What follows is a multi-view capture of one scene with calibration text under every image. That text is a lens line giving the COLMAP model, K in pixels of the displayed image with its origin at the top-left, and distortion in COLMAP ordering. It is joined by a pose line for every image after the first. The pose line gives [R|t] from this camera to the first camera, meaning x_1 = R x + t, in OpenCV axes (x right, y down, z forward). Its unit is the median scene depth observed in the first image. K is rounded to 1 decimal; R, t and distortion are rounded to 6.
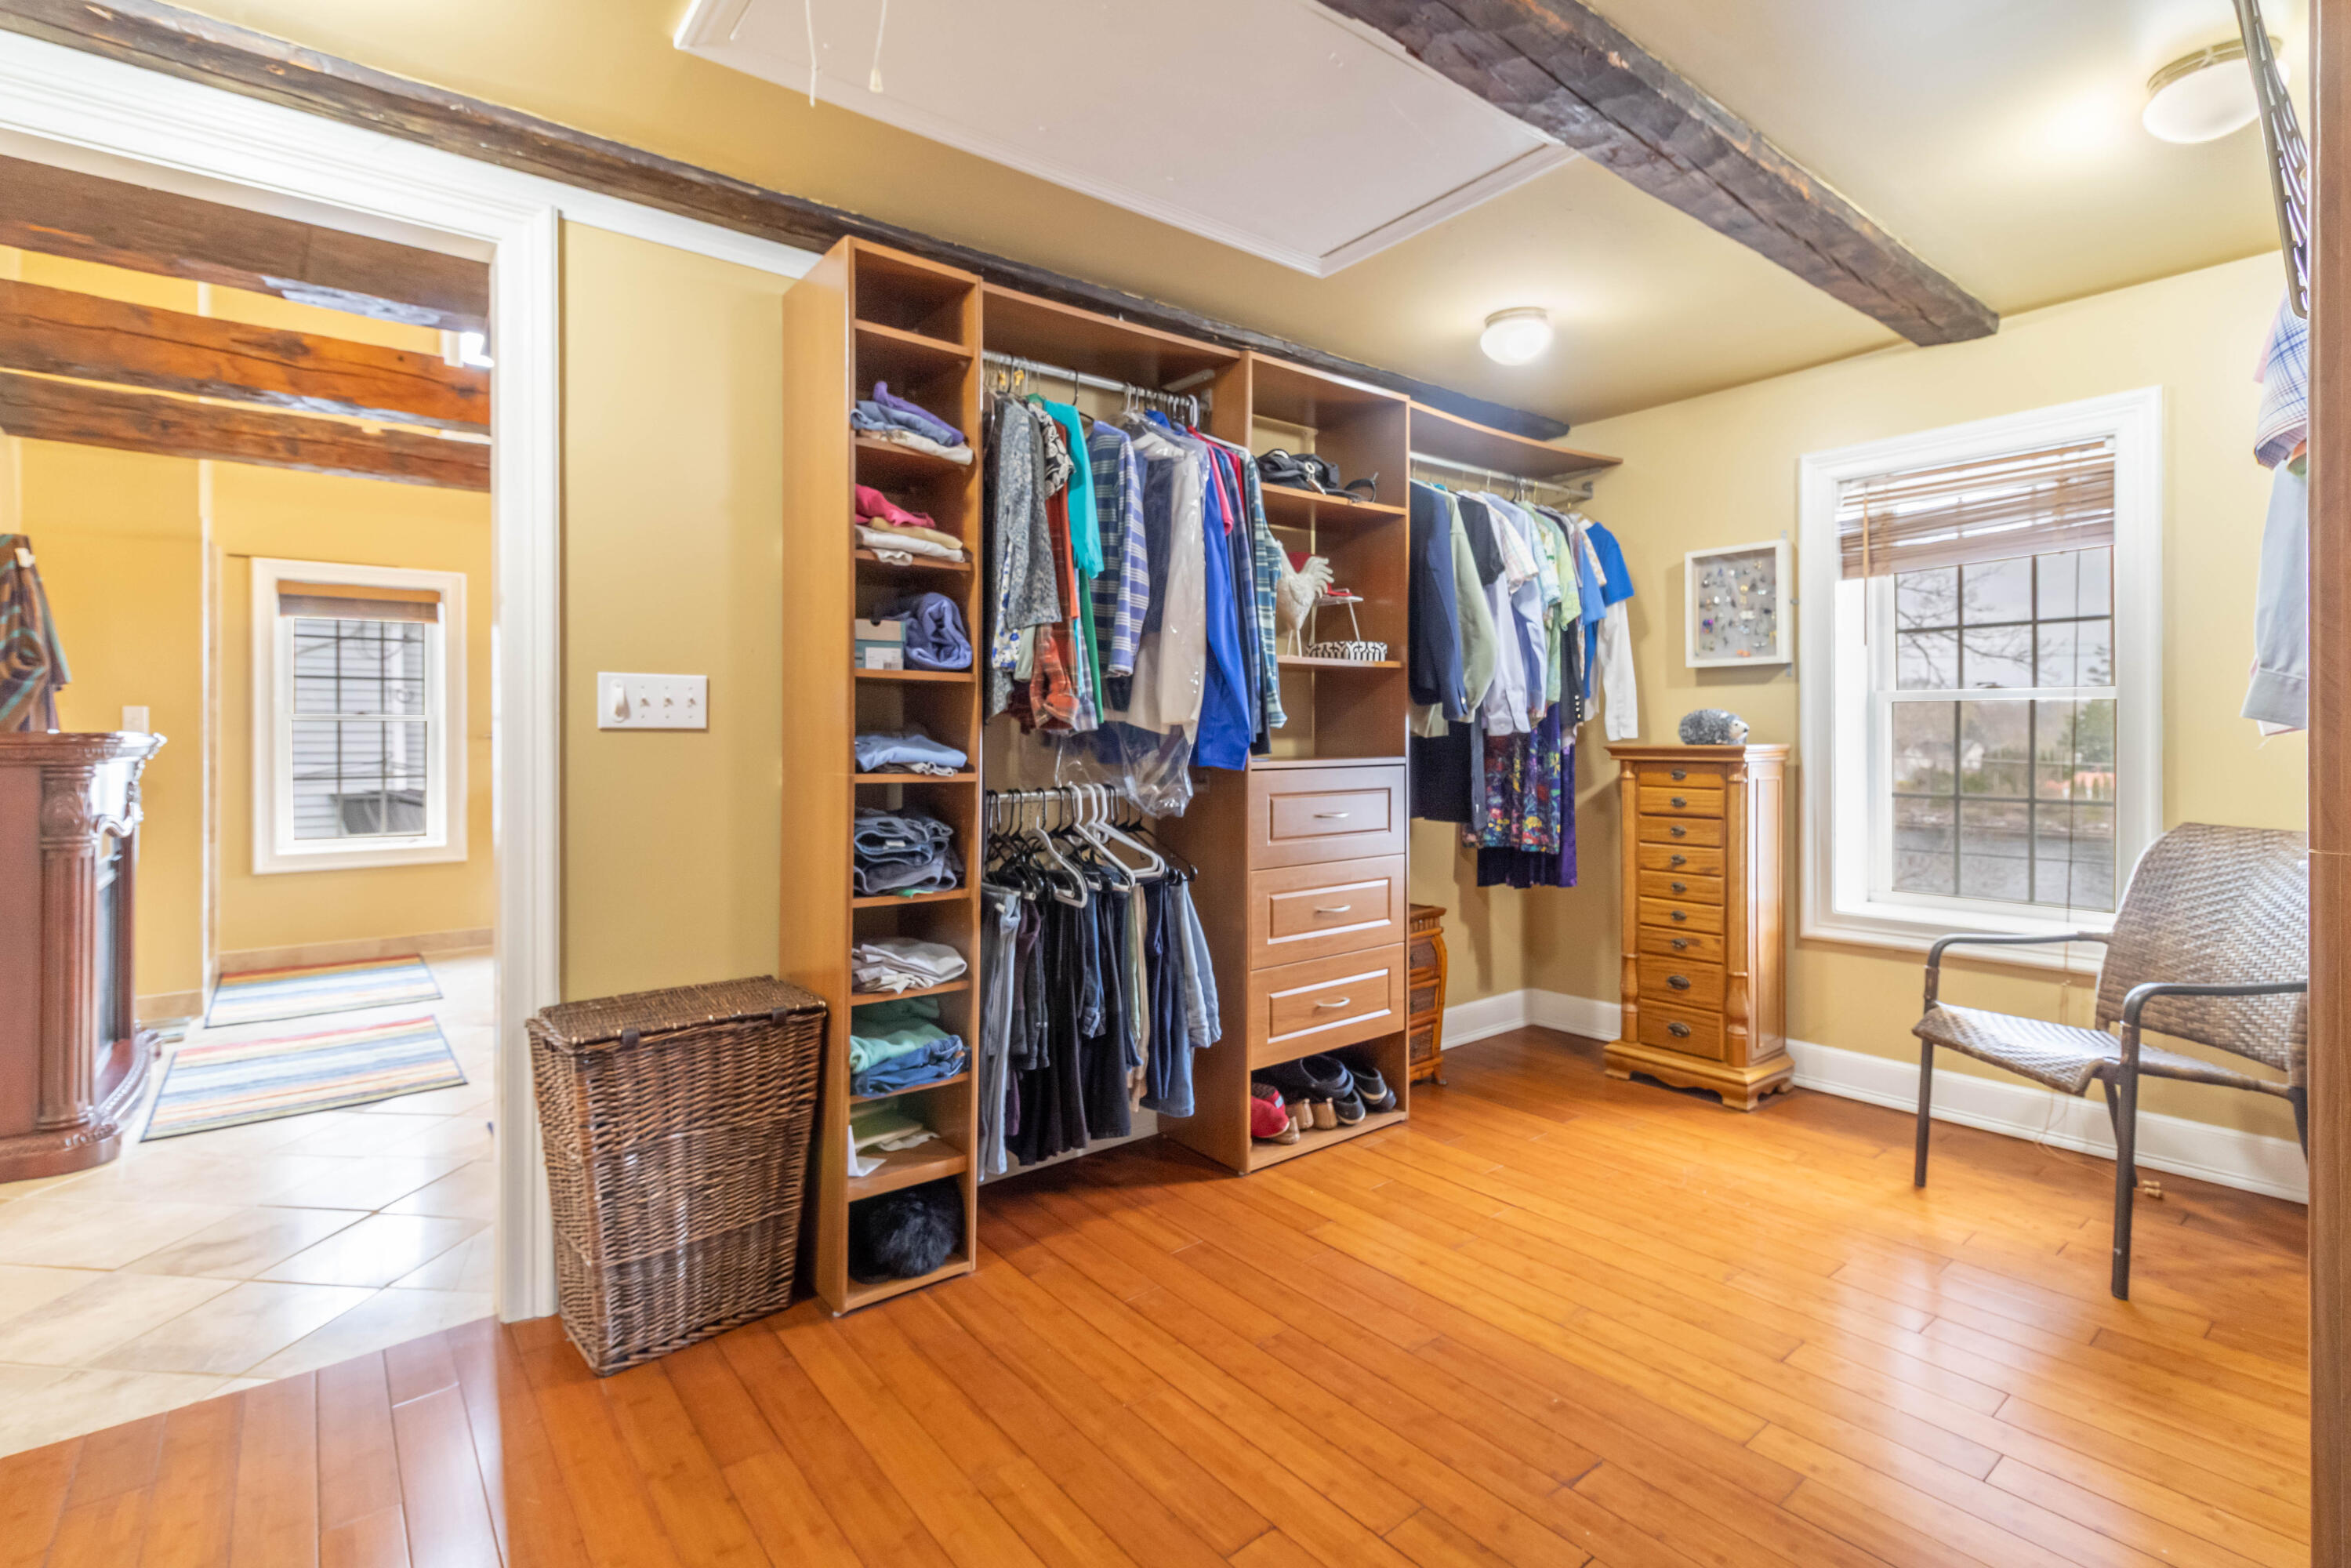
lens RADIAL K [[1105.1, 0, 1184.8], [0, 1105.1, 734.7], [0, 0, 1]] dist [0.010470, 0.000055]
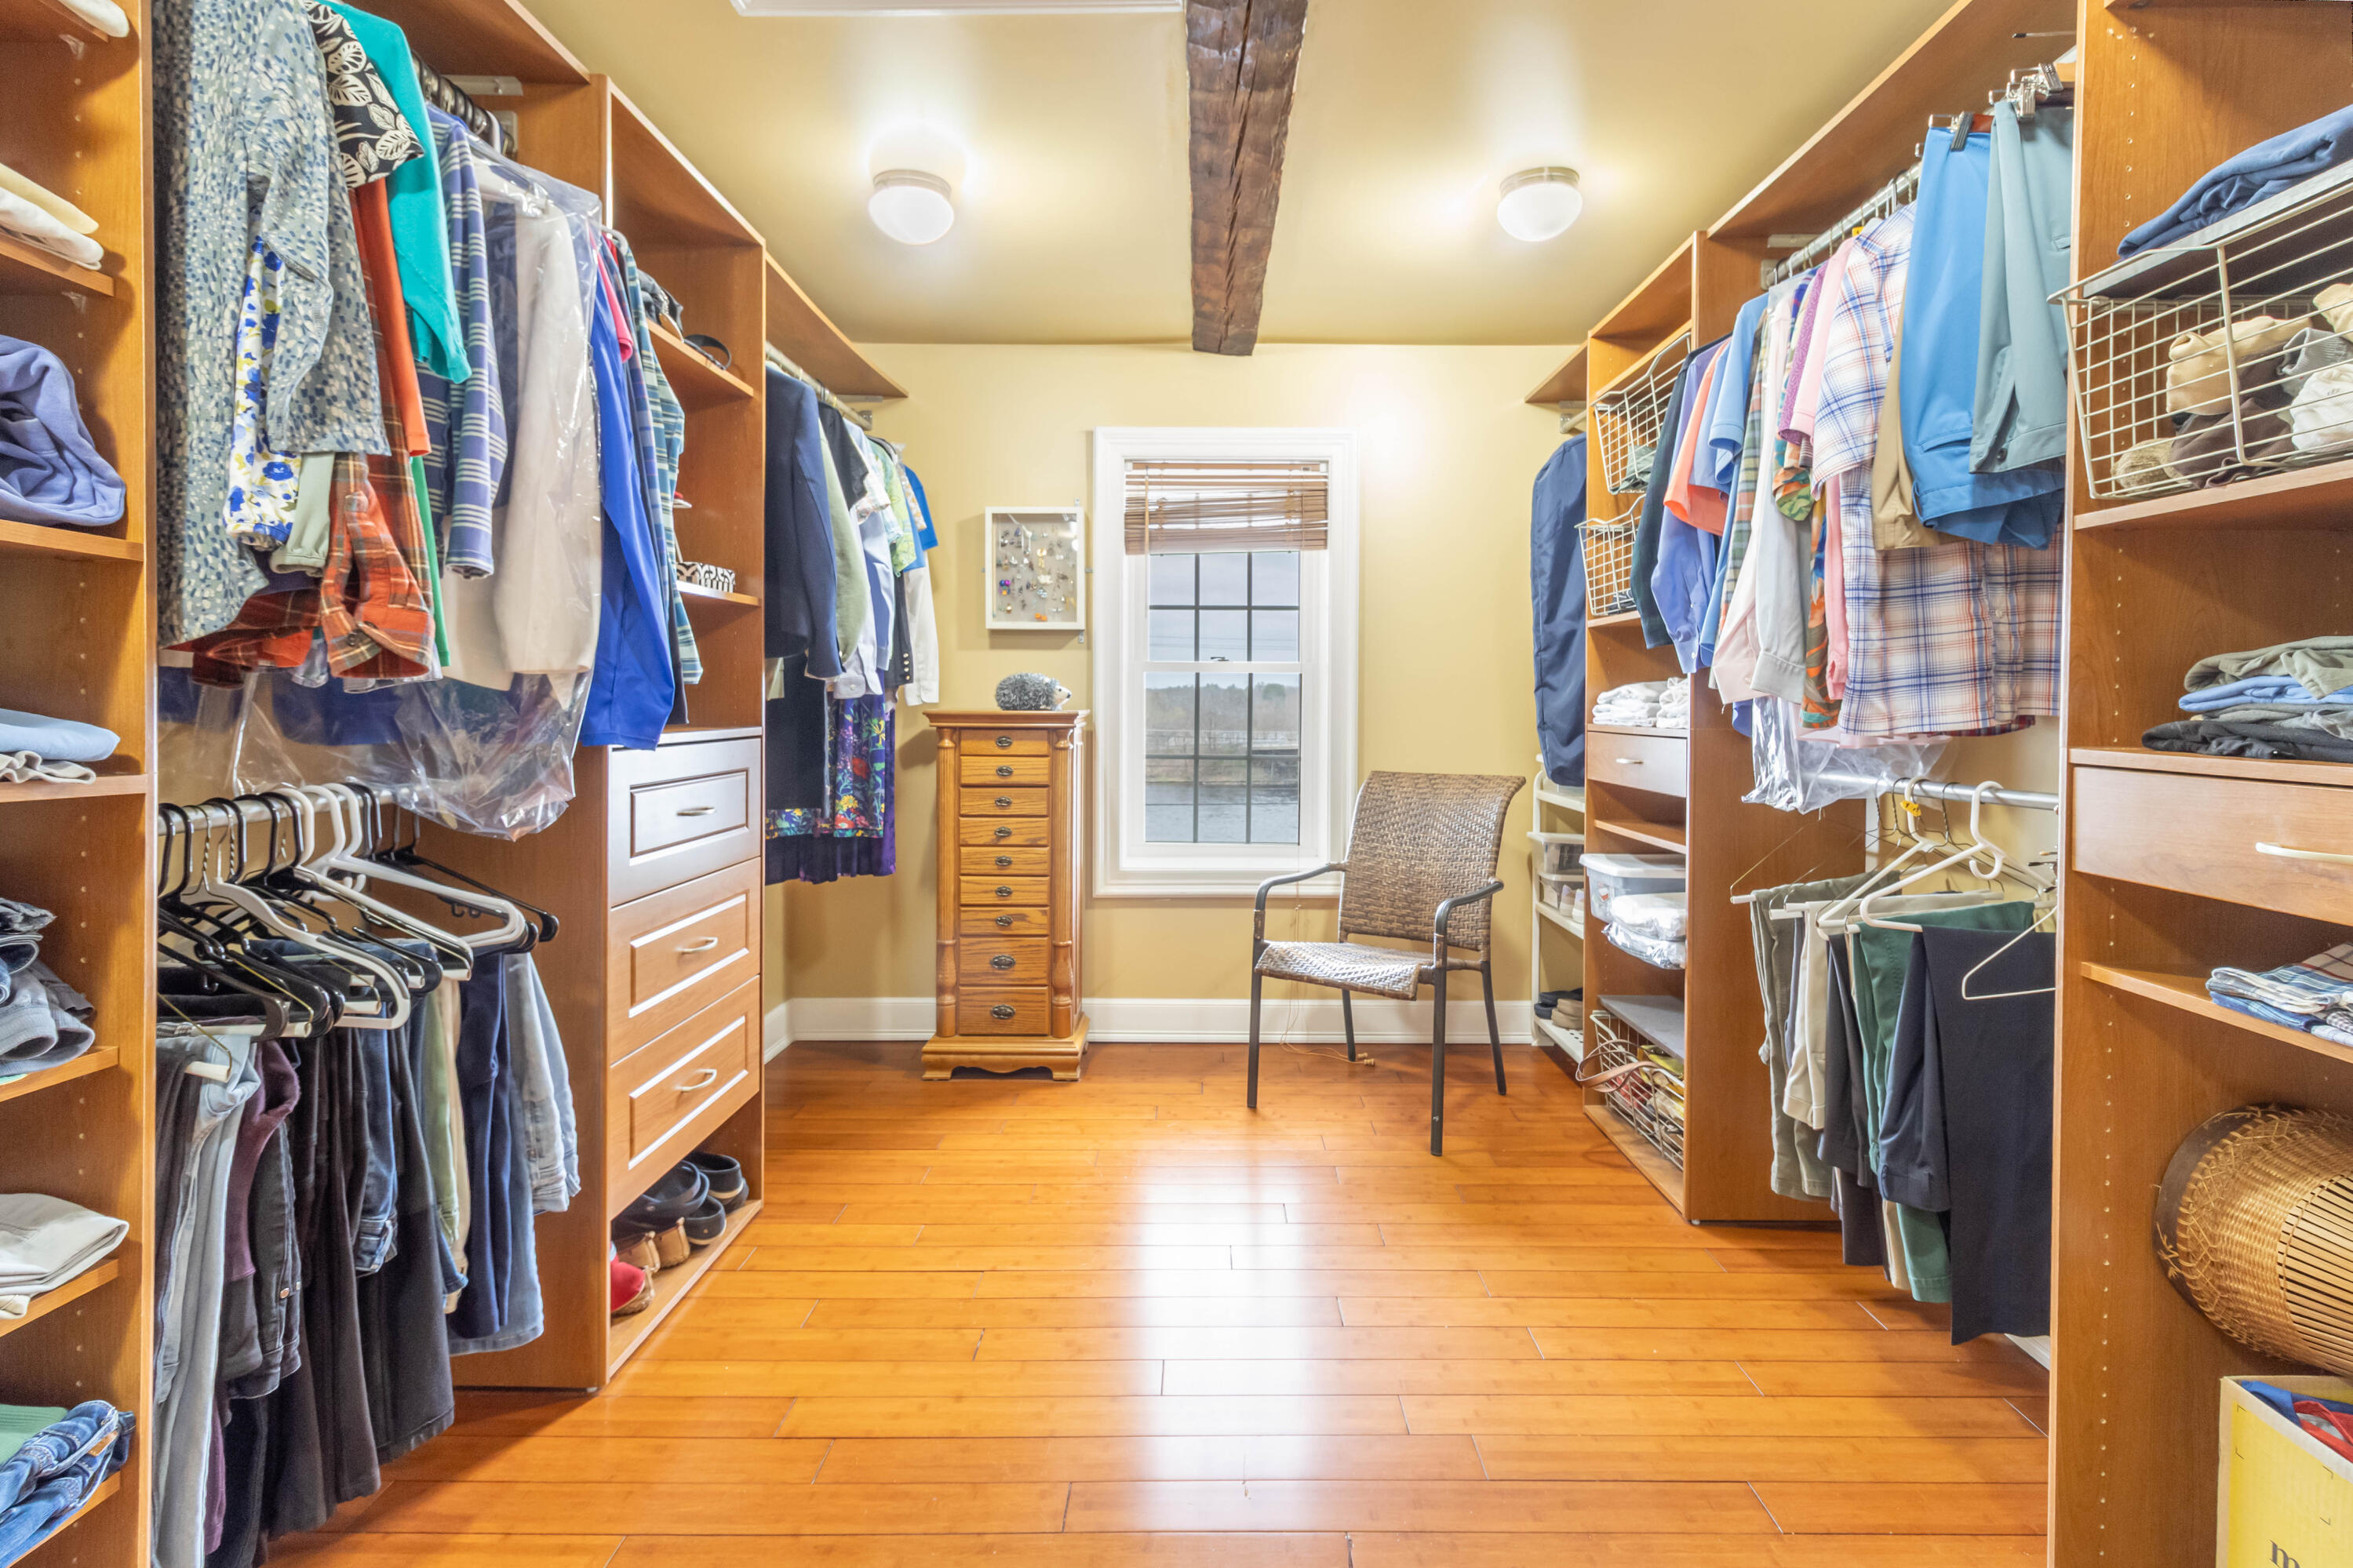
lens RADIAL K [[1112.5, 0, 1204.0], [0, 1112.5, 723.8], [0, 0, 1]] dist [0.012005, 0.000403]
pose [[0.624028, -0.007518, 0.781366, -0.218913], [-0.009179, 0.999814, 0.016951, 0.003457], [-0.781348, -0.017750, 0.623843, 0.324818]]
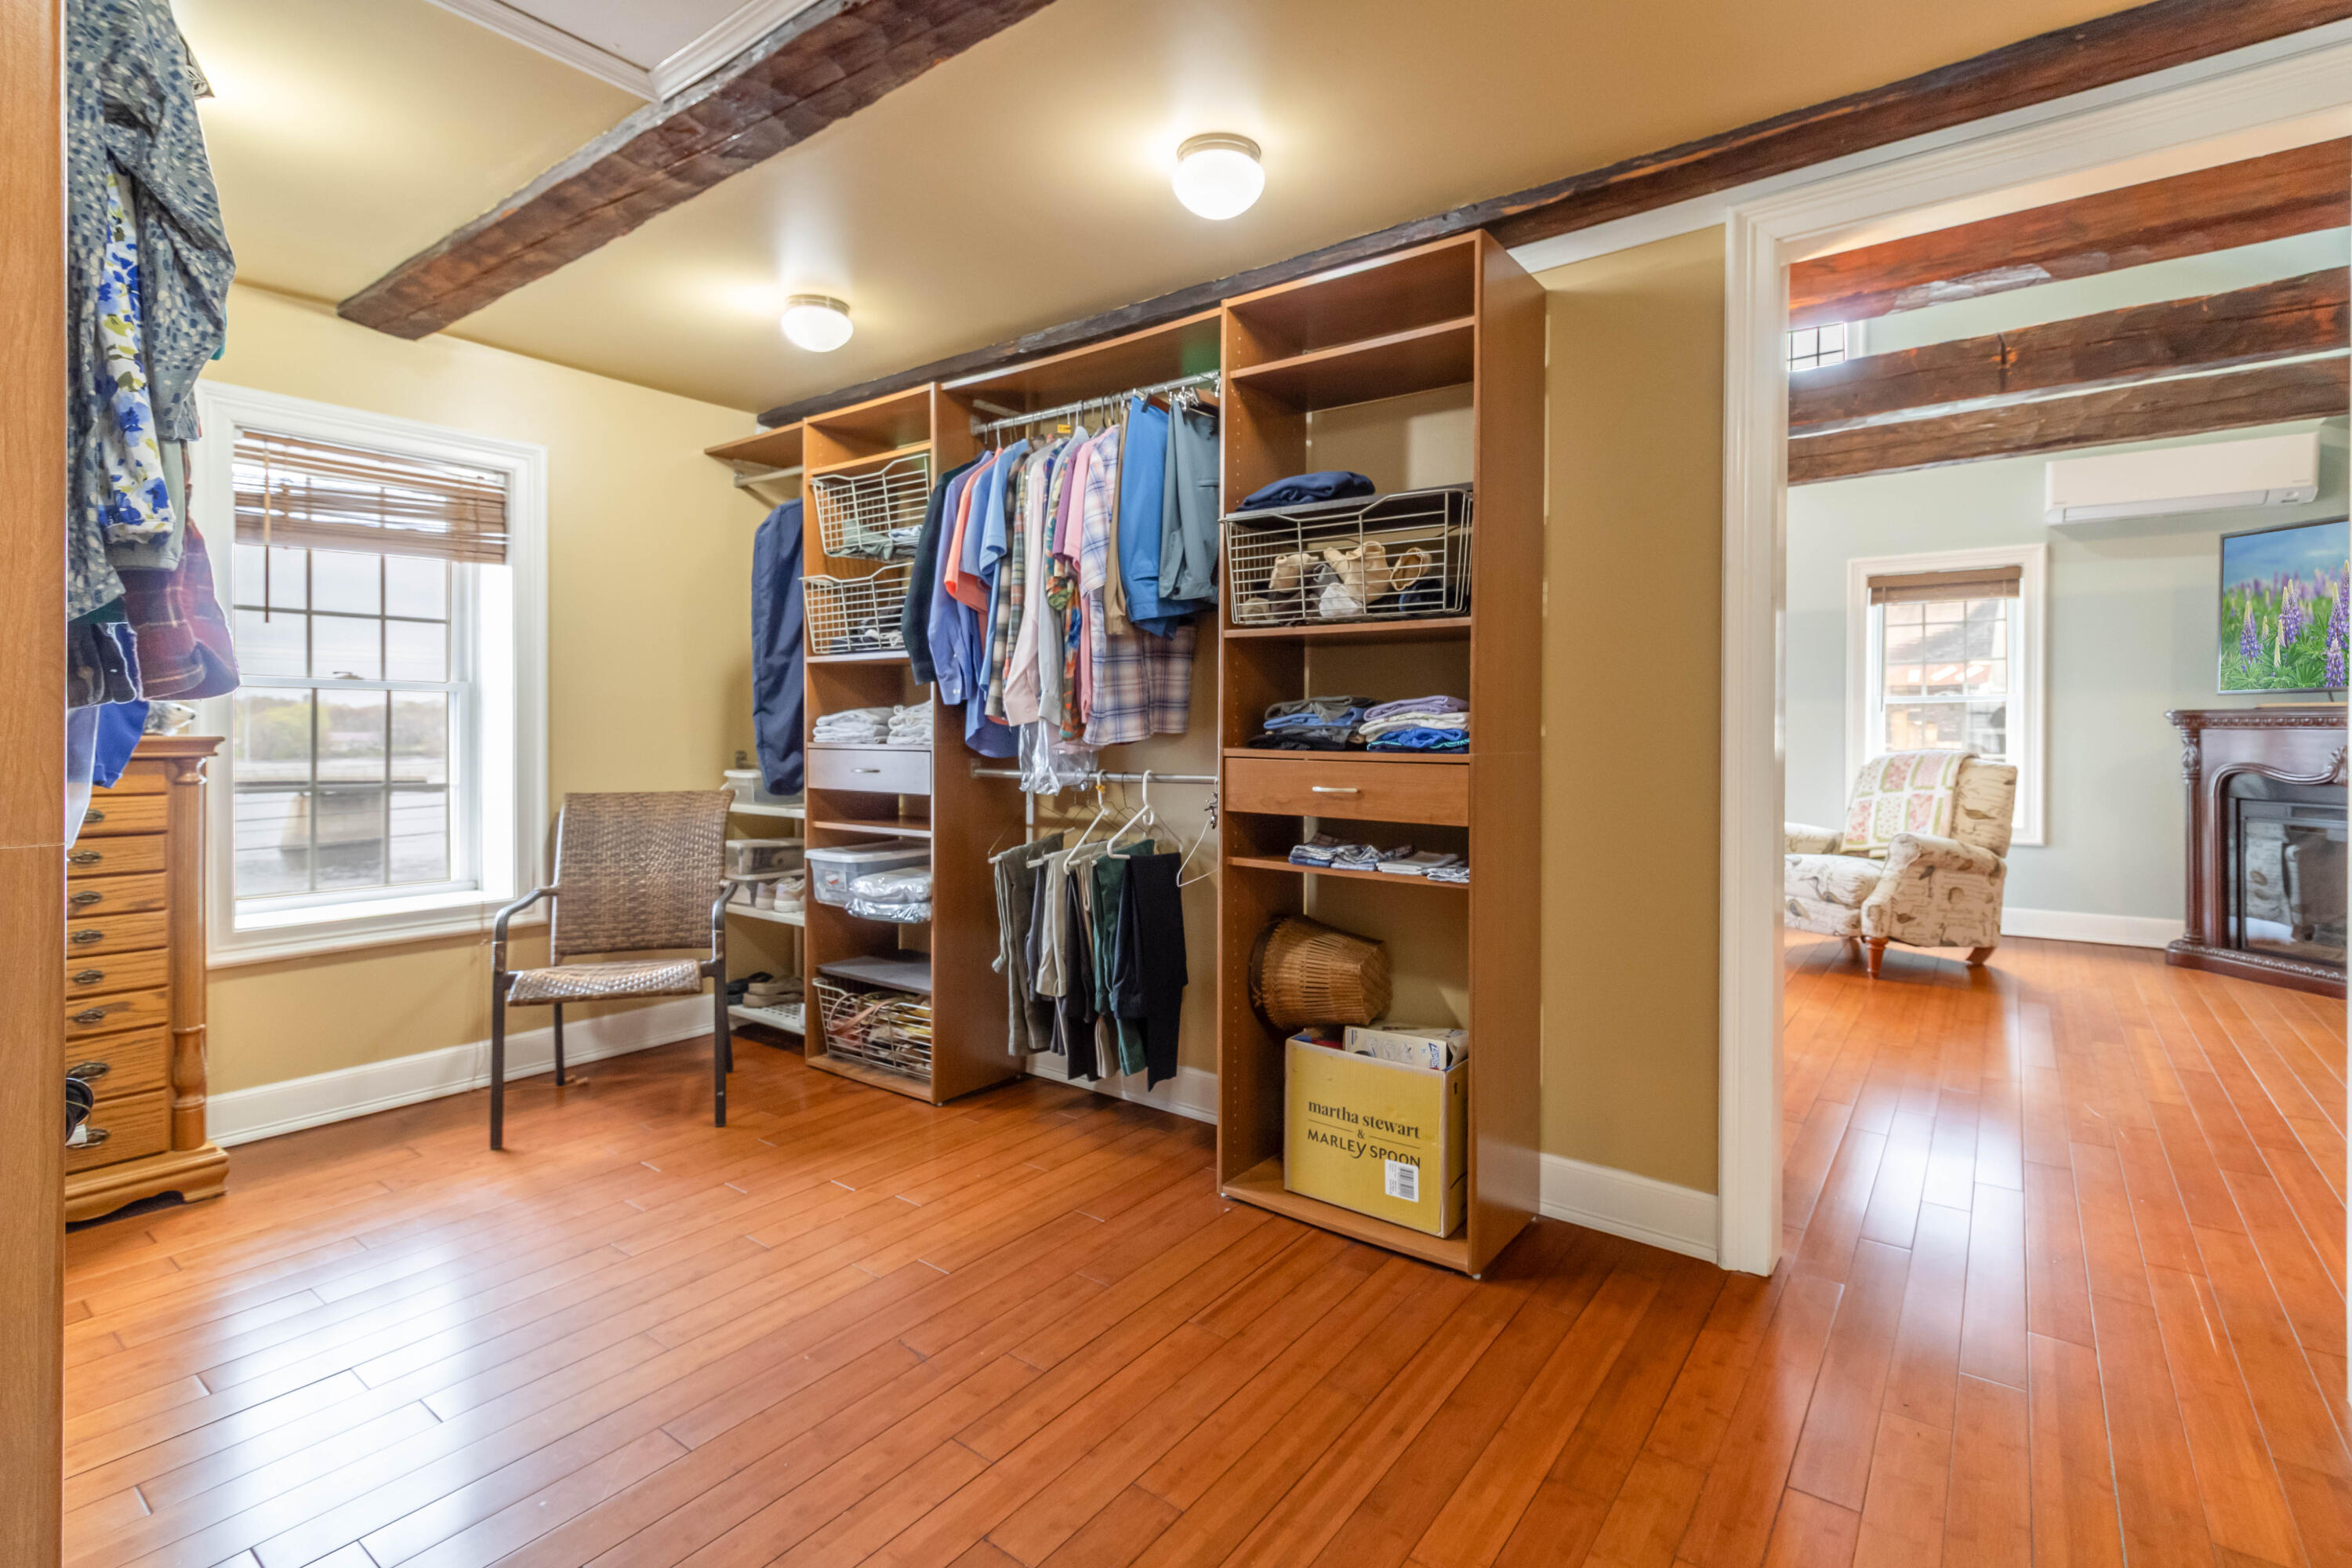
lens RADIAL K [[1105.5, 0, 1185.3], [0, 1105.5, 734.7], [0, 0, 1]] dist [0.010470, 0.000055]
pose [[-0.251247, -0.002048, 0.967921, -0.490882], [-0.003812, 0.999992, 0.001126, 0.005974], [-0.967915, -0.003407, -0.251253, 0.587076]]
